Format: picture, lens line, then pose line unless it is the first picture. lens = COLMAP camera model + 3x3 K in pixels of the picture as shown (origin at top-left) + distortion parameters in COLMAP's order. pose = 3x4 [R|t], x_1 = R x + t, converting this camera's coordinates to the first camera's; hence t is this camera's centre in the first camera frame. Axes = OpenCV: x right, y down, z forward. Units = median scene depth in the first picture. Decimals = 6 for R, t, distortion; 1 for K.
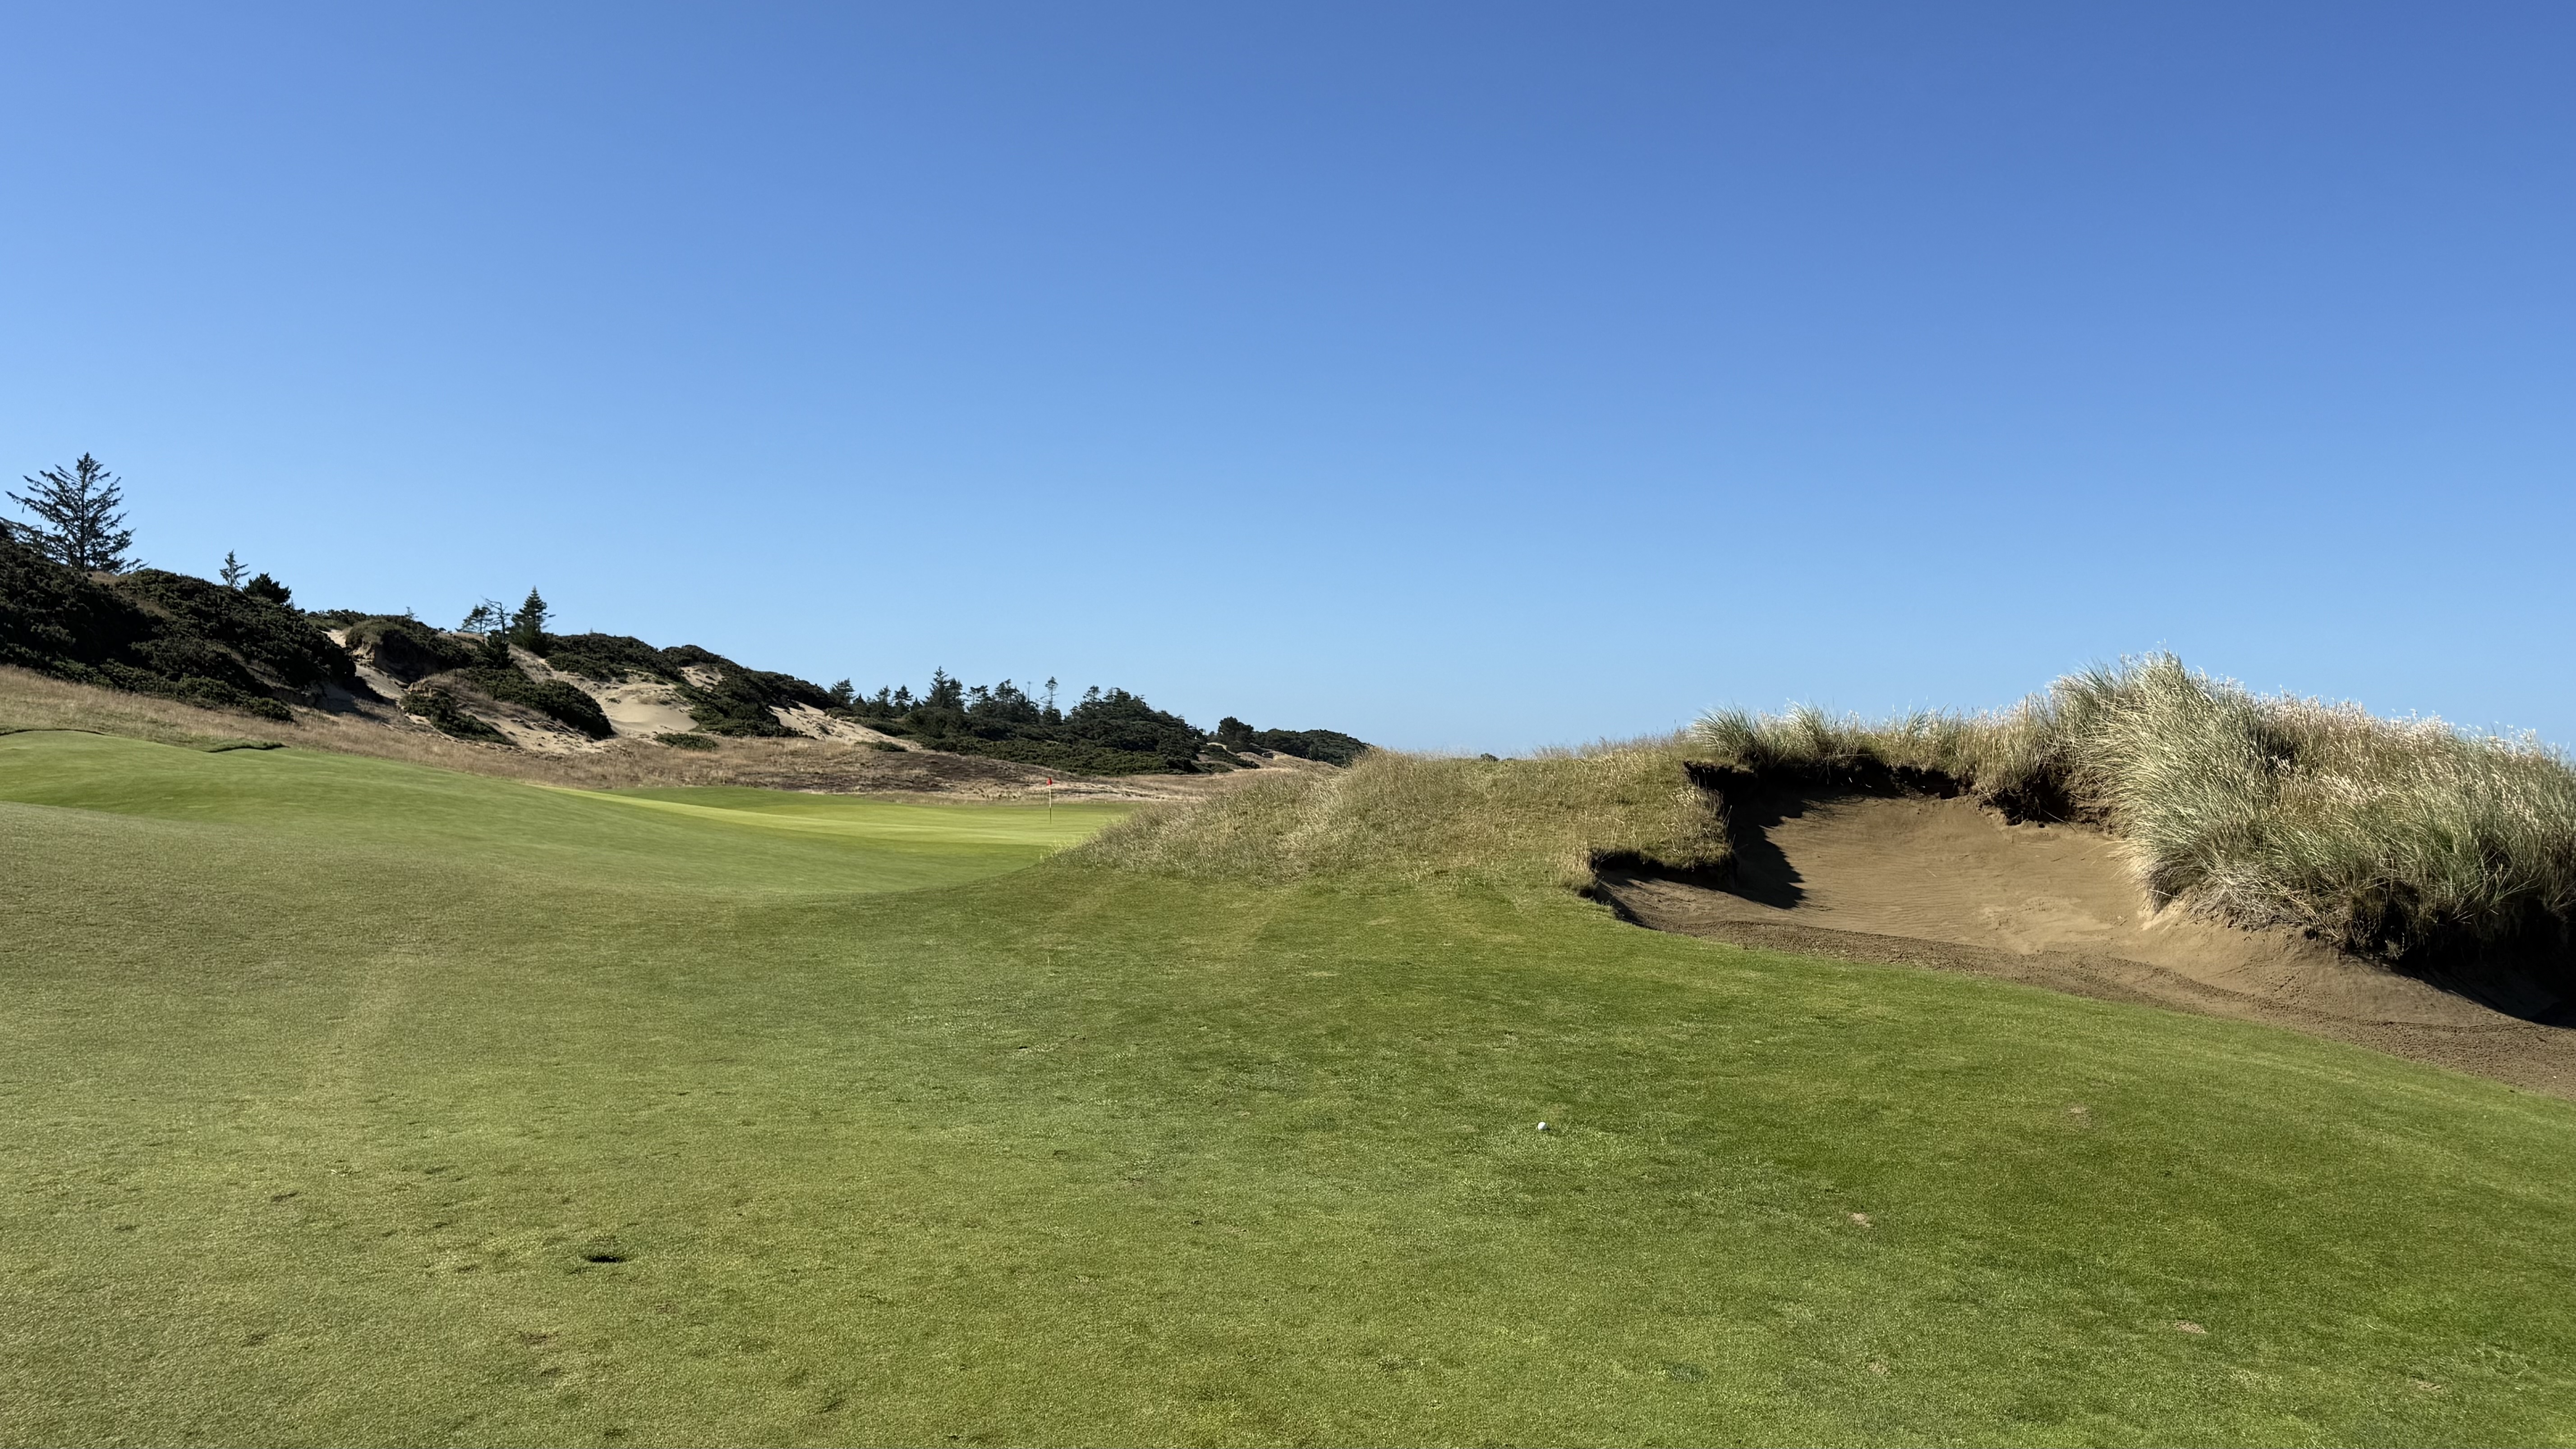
lens RADIAL K [[2174.5, 0, 1278.8], [0, 2174.5, 720.9], [0, 0, 1]] dist [-0.013761, -0.018391]
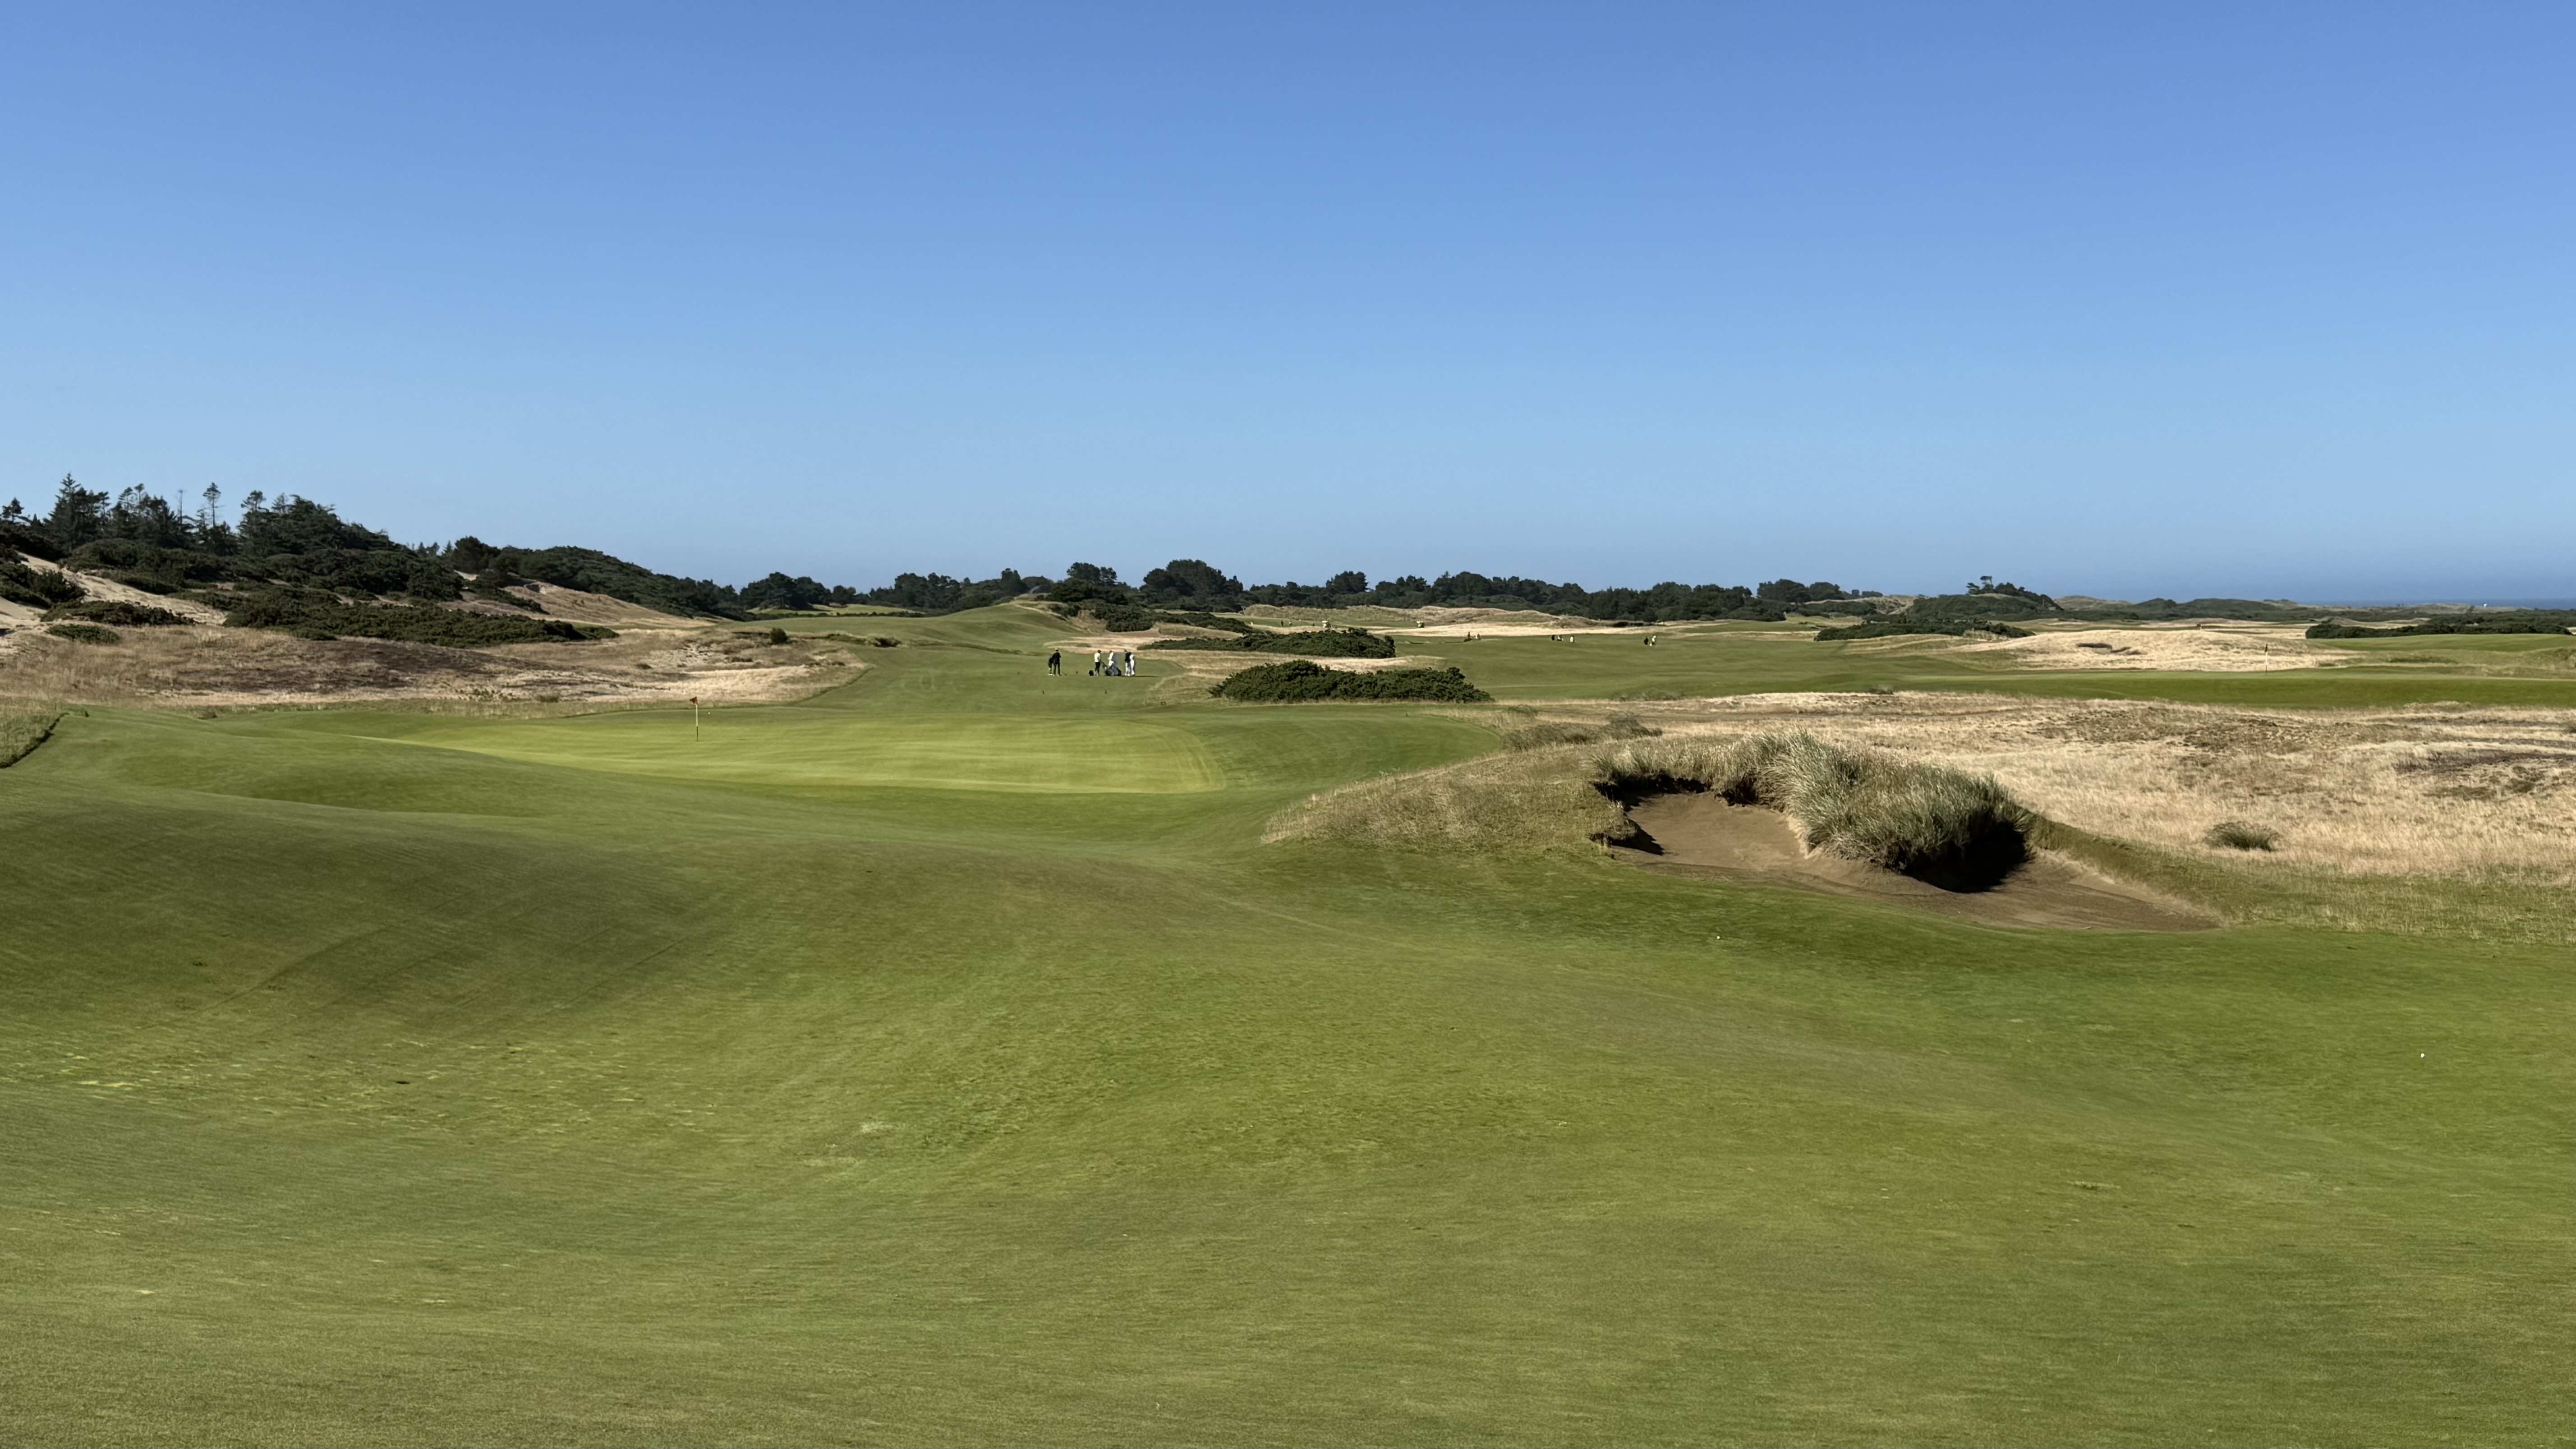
lens RADIAL K [[2850.5, 0, 1292.6], [0, 2850.5, 723.4], [0, 0, 1]] dist [0.028024, 0.000000]
pose [[0.954548, -0.028072, 0.296732, -0.944709], [0.005229, 0.996979, 0.077497, -0.264252], [-0.298012, -0.072423, 0.951811, -1.603588]]
